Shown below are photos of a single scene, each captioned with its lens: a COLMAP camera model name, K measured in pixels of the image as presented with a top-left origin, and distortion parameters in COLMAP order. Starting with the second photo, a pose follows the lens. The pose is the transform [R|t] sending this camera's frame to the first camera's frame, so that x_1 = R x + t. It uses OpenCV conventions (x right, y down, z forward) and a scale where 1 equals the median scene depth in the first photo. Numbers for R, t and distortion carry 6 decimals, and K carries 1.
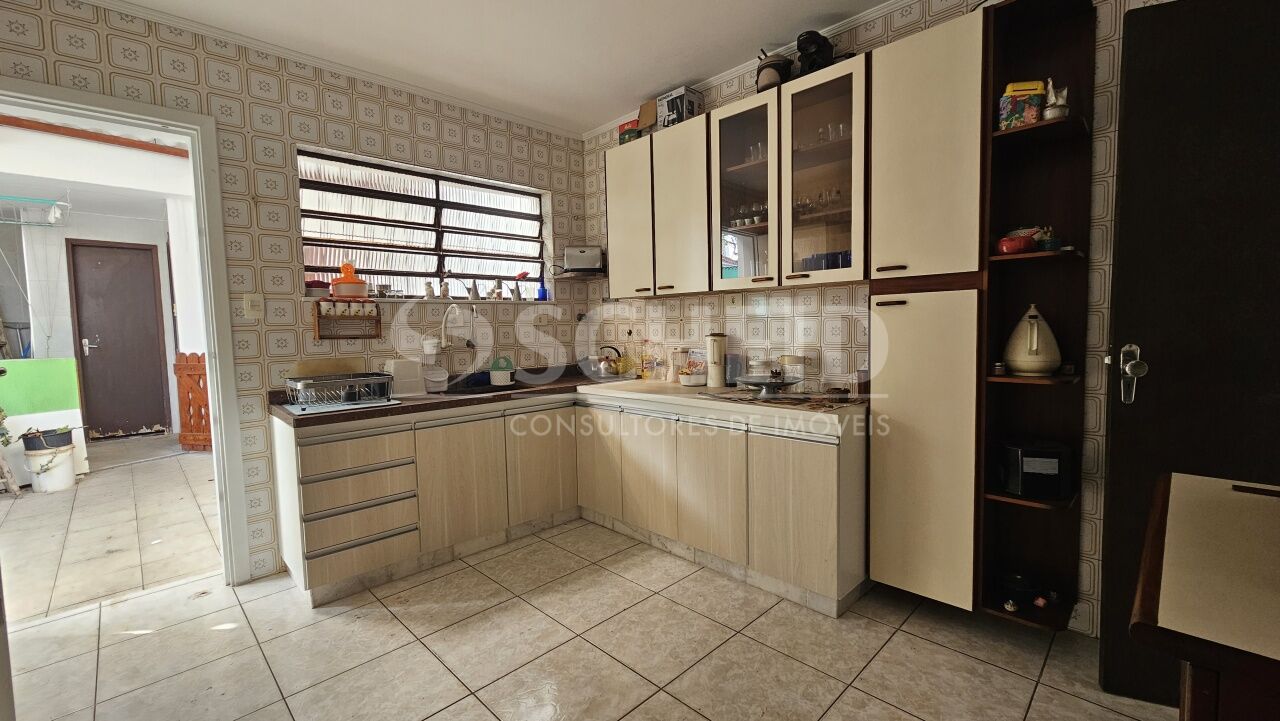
lens RADIAL K [[523.9, 0, 645.1], [0, 523.9, 358.8], [0, 0, 1]] dist [-0.000971, -0.000011]
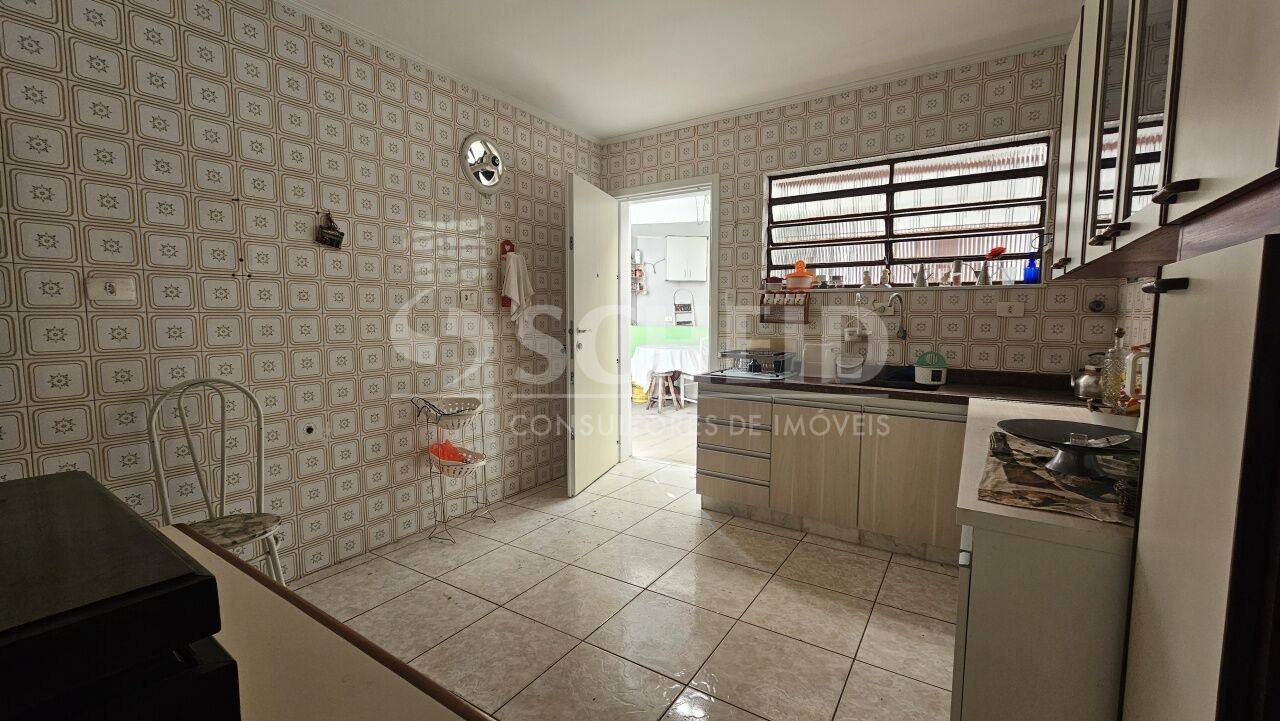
lens RADIAL K [[523.9, 0, 645.1], [0, 523.9, 358.8], [0, 0, 1]] dist [-0.000971, -0.000011]
pose [[0.217337, 0.103923, -0.970549, 0.507934], [-0.074323, 0.993191, 0.089704, -0.037175], [0.973263, 0.052638, 0.223581, 0.372704]]
